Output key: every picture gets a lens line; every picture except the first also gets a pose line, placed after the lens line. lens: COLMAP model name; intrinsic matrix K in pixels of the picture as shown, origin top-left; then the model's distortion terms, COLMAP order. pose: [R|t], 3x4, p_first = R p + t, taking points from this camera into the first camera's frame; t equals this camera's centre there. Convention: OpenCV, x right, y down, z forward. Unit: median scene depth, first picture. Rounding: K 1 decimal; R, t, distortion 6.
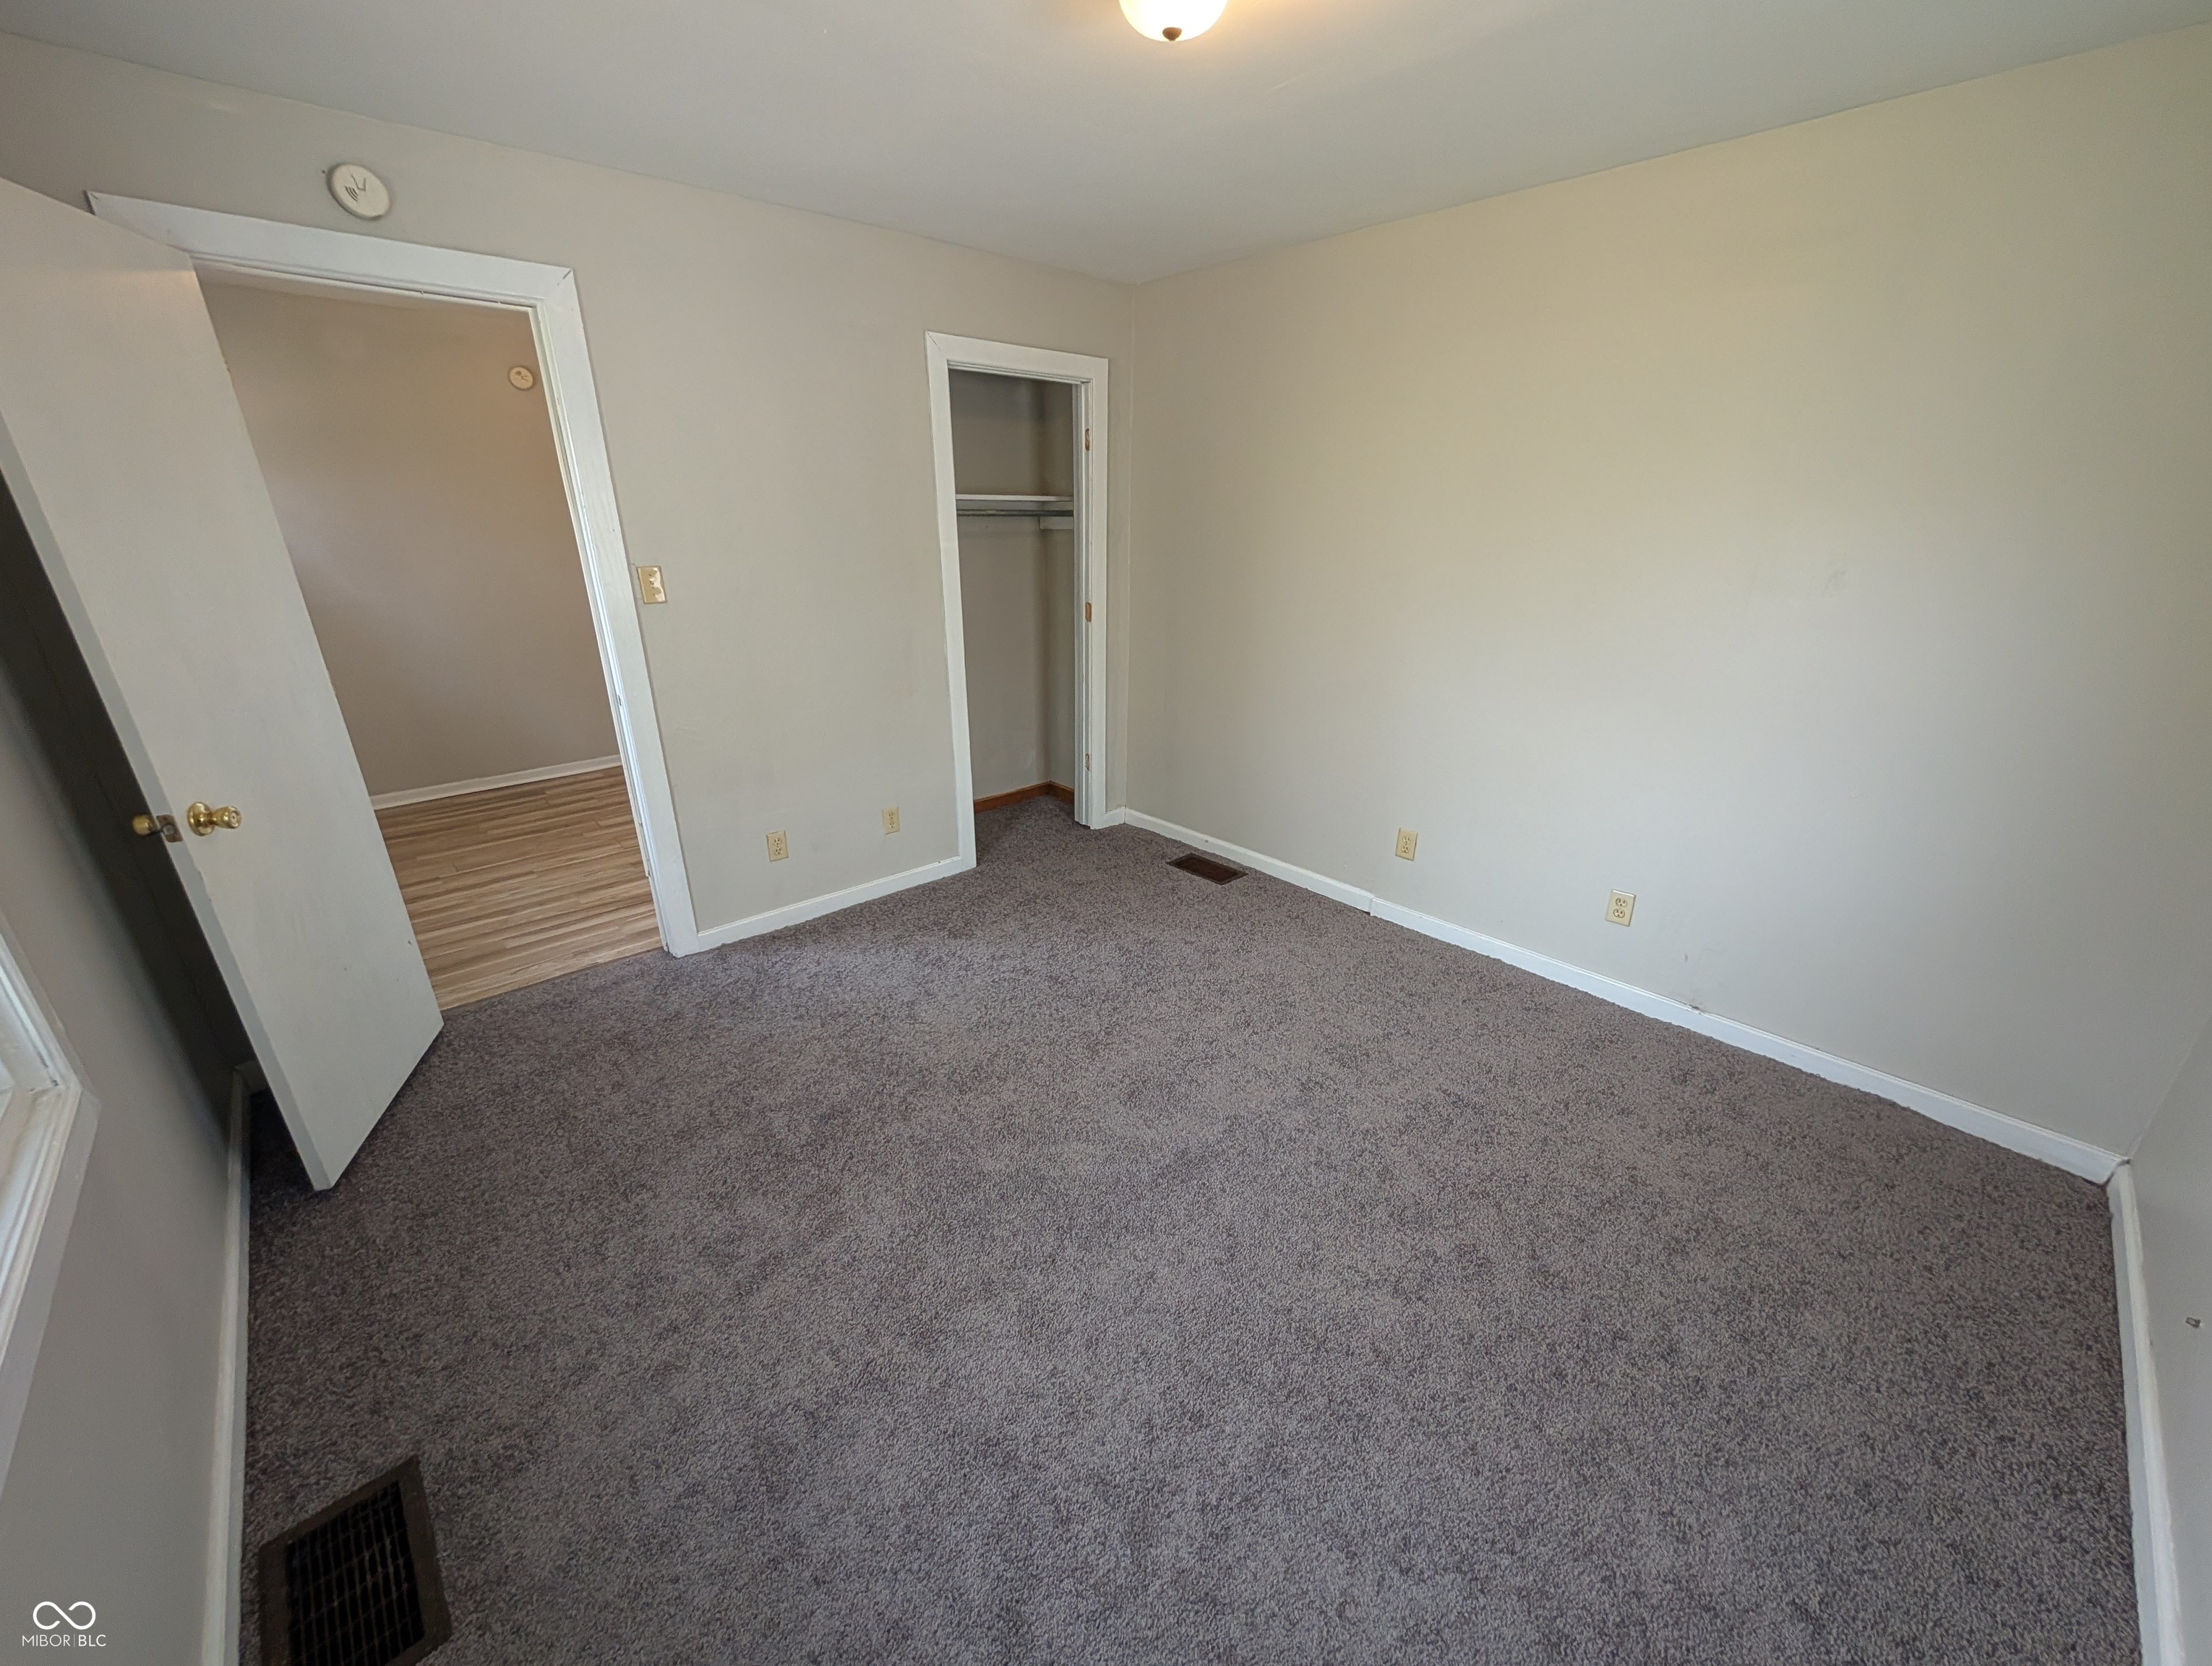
lens RADIAL K [[837.5, 0, 1103.5], [0, 837.5, 834.0], [0, 0, 1]] dist [0.000190, 0.000218]
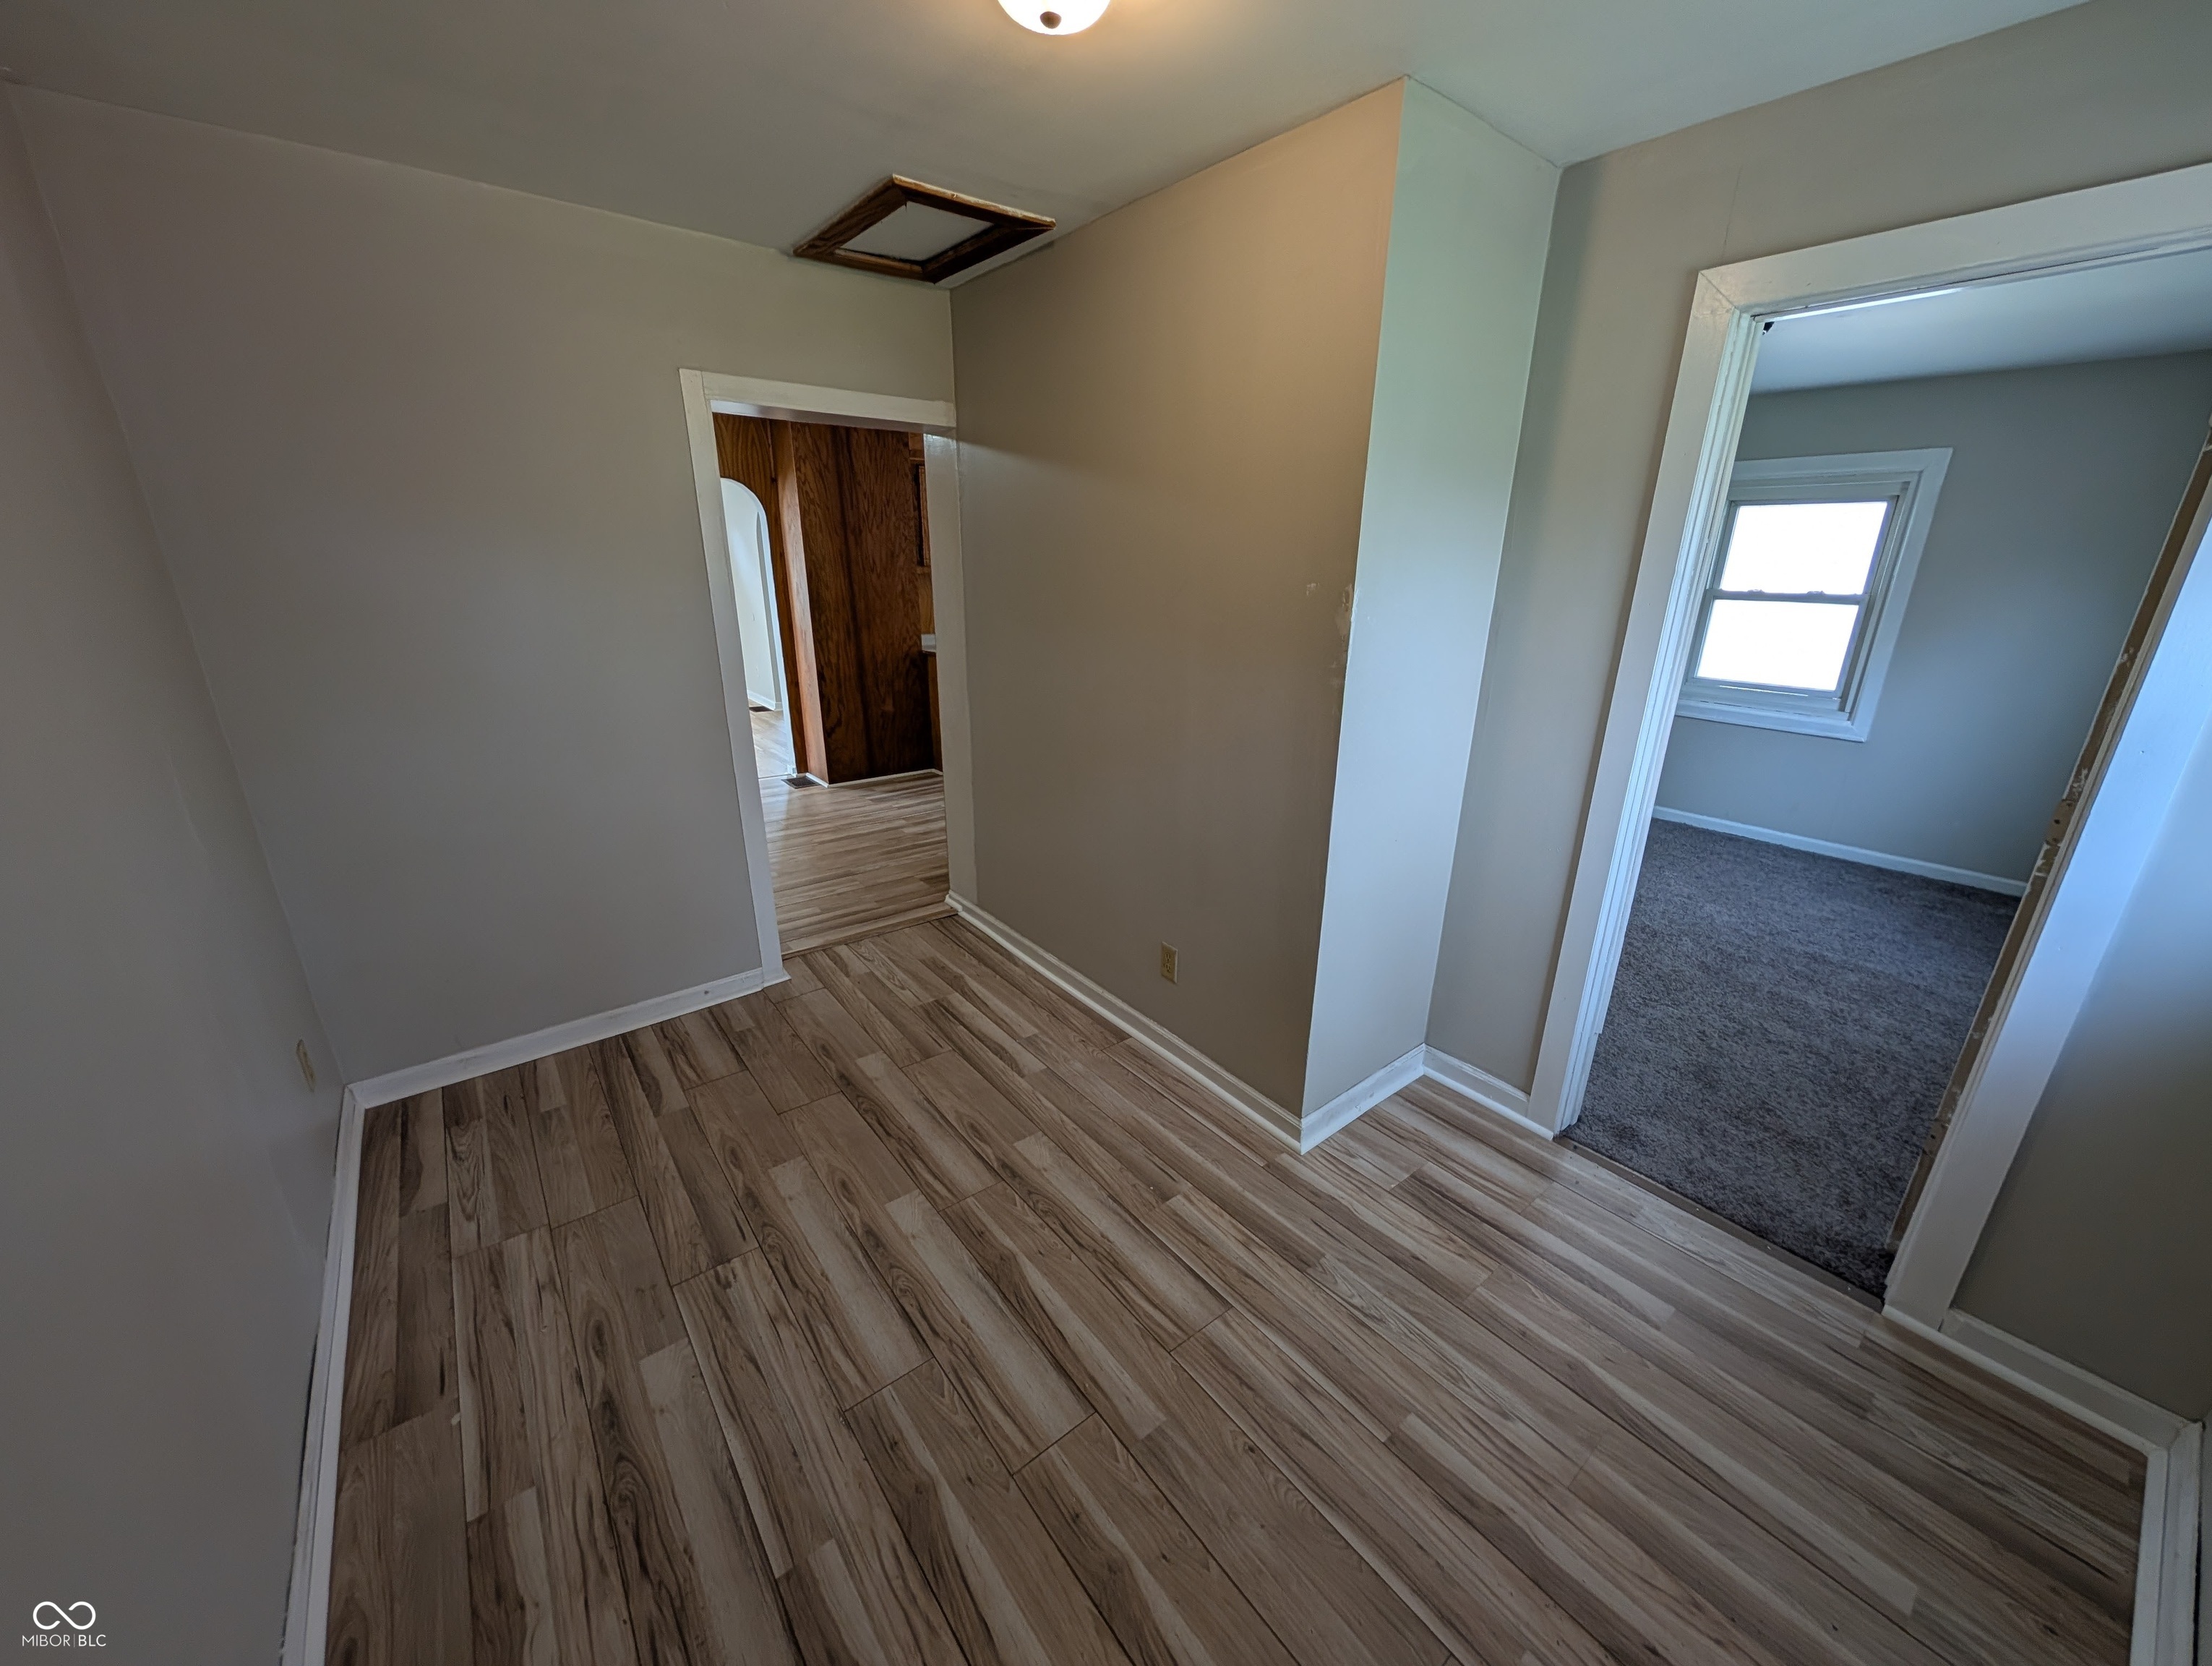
lens RADIAL K [[837.5, 0, 1103.5], [0, 837.5, 834.0], [0, 0, 1]] dist [0.000190, 0.000218]
pose [[0.083416, -0.323771, 0.942451, -0.932648], [0.354217, 0.893617, 0.275643, -0.367071], [-0.931436, 0.310839, 0.189227, 0.905405]]
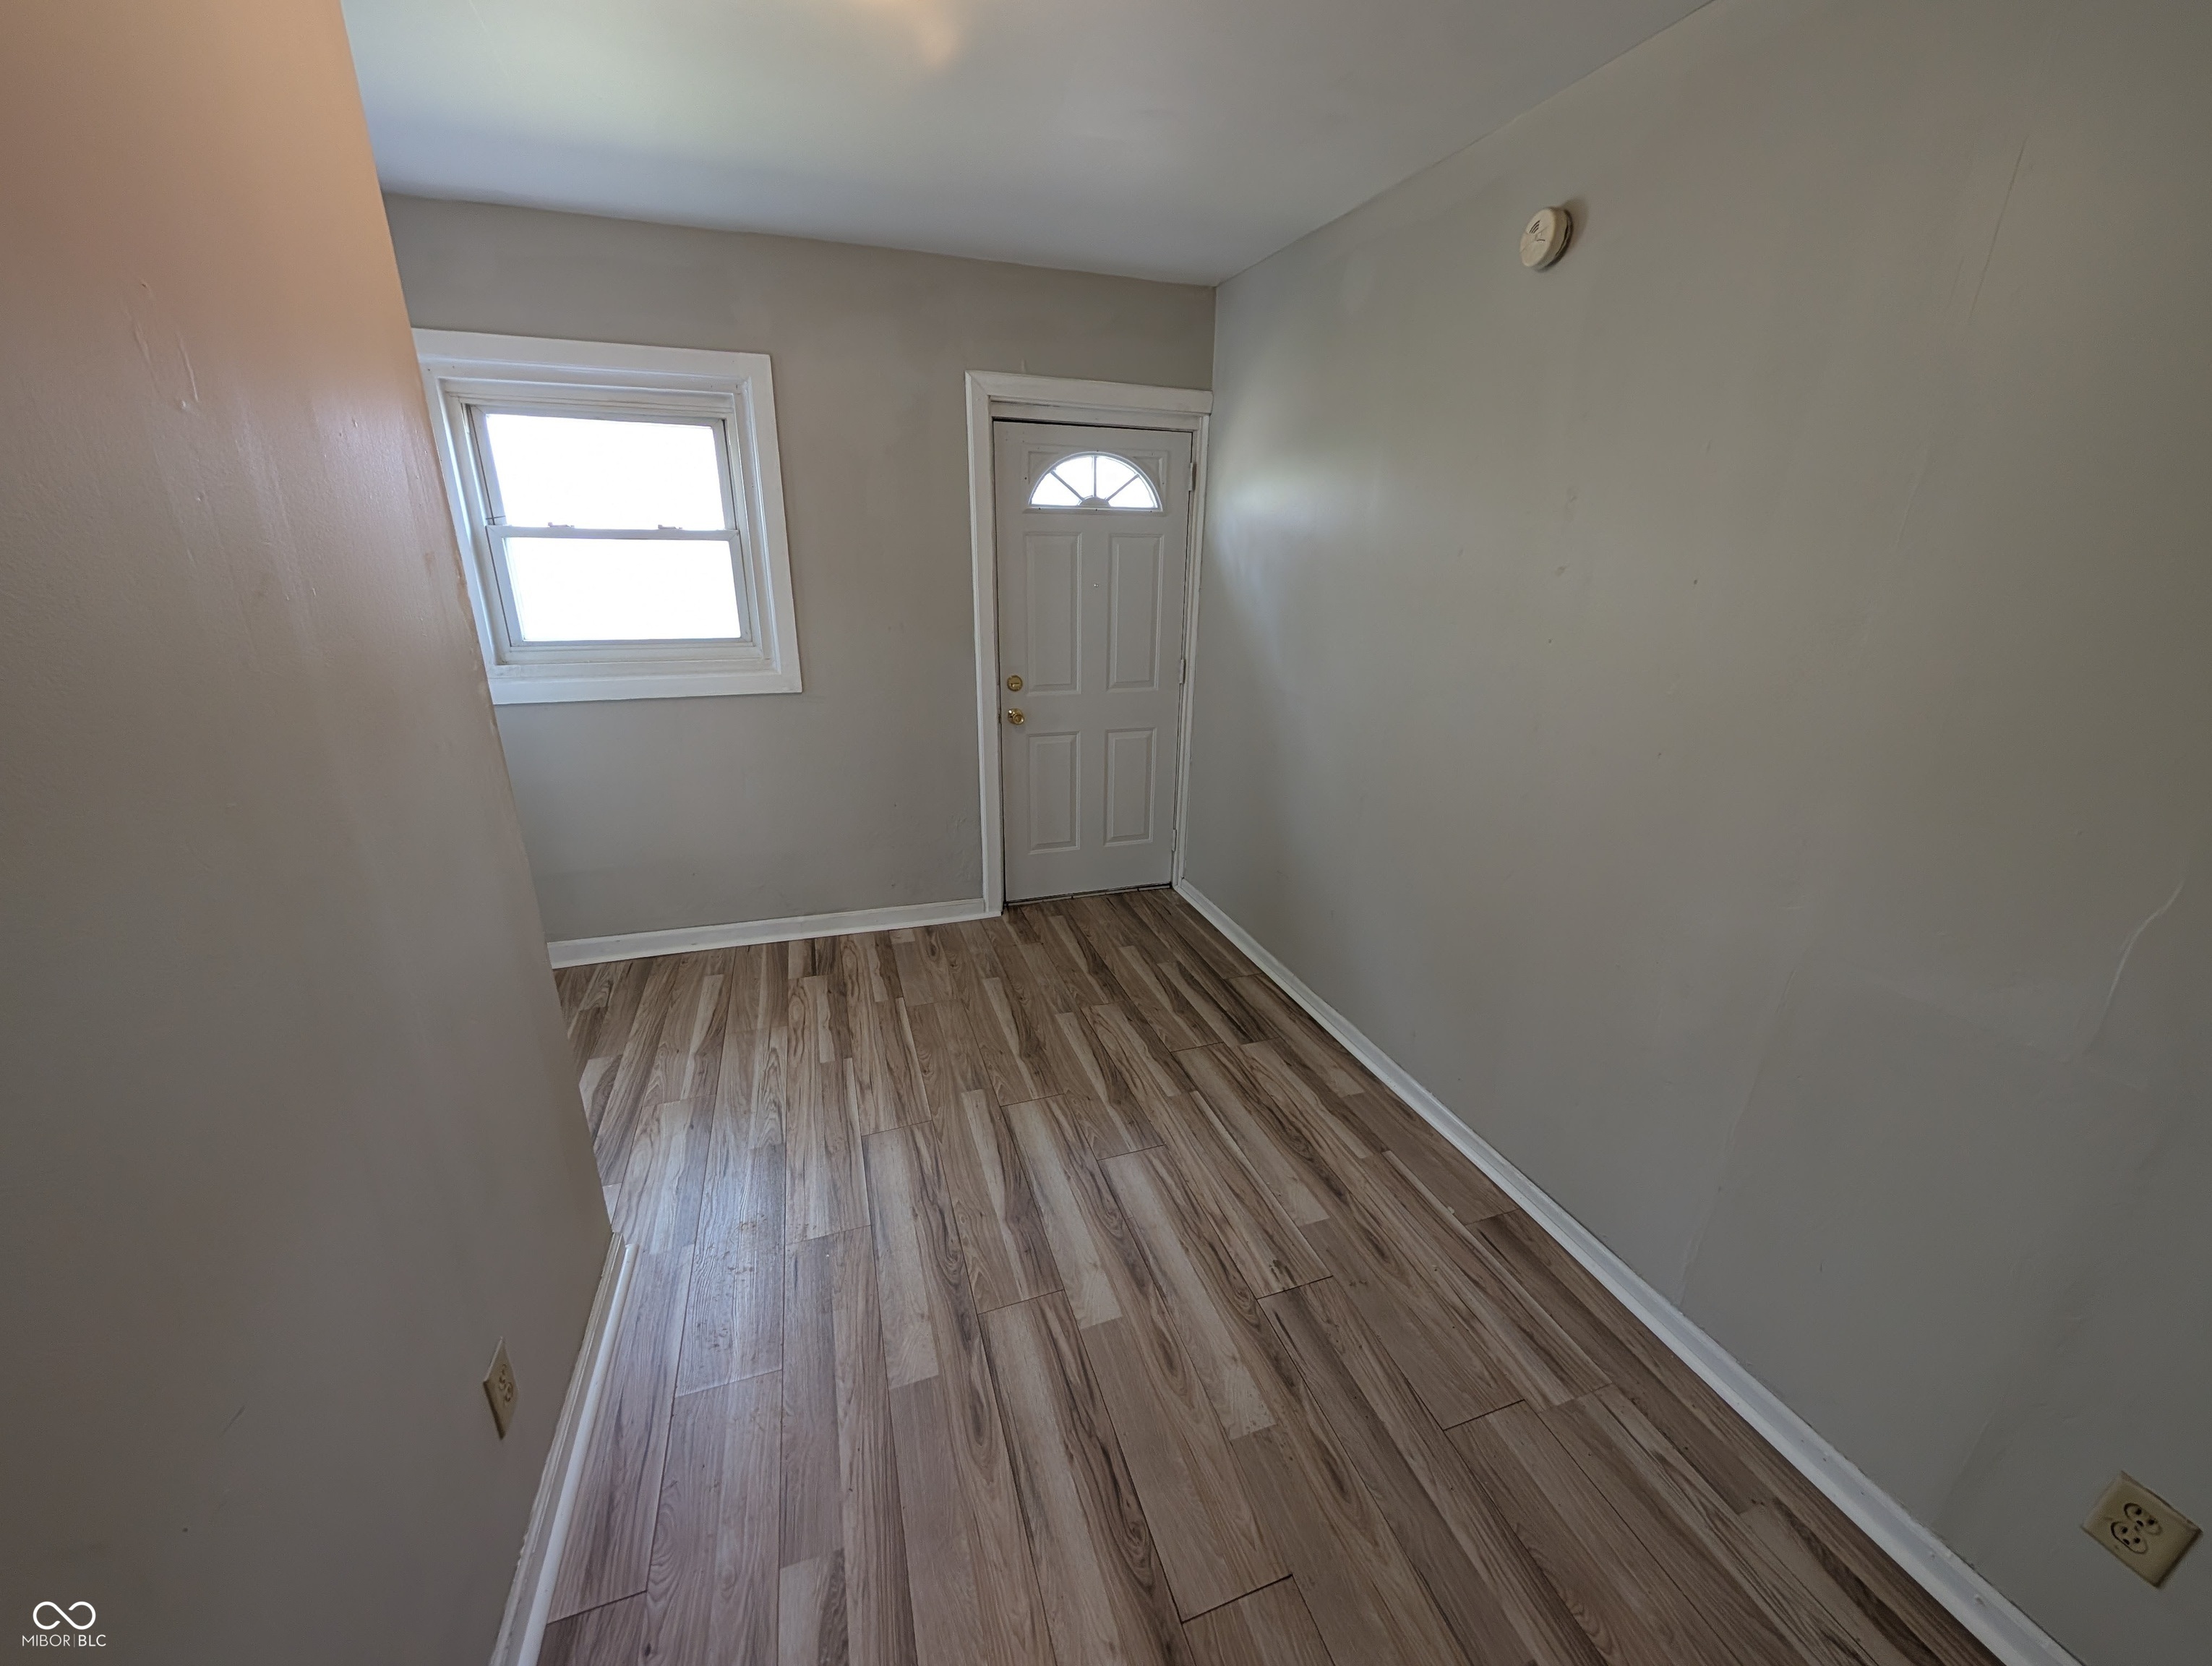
lens RADIAL K [[837.5, 0, 1103.5], [0, 837.5, 834.0], [0, 0, 1]] dist [0.000190, 0.000218]
pose [[-0.404748, 0.293808, -0.865942, -0.209241], [-0.353690, 0.822972, 0.444546, -0.463003], [0.843257, 0.486204, -0.229179, 1.176836]]
